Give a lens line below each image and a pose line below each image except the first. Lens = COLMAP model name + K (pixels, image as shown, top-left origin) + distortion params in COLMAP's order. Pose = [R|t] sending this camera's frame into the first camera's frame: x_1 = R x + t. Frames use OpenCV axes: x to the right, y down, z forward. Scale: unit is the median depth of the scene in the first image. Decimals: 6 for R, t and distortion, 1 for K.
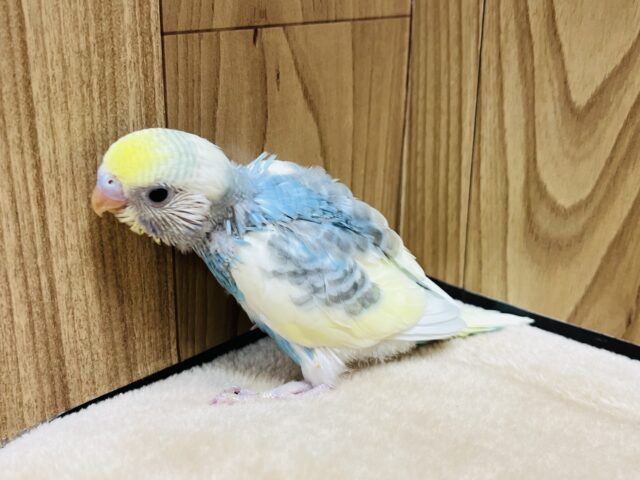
lens RADIAL K [[830.4, 0, 320.0], [0, 830.4, 240.0], [0, 0, 1]] dist [0.011969, -0.061206]
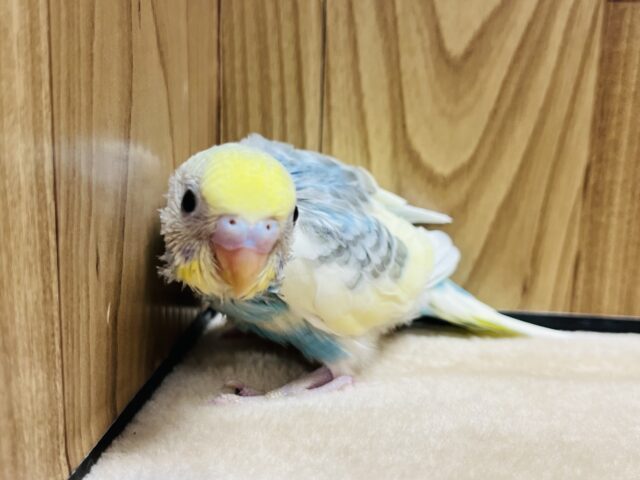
lens RADIAL K [[830.4, 0, 320.0], [0, 830.4, 240.0], [0, 0, 1]] dist [0.011969, -0.061206]
pose [[0.783323, -0.123036, 0.609317, -0.353371], [0.193885, 0.979675, -0.051433, 0.047690], [-0.590605, 0.158426, 0.791257, 0.399279]]
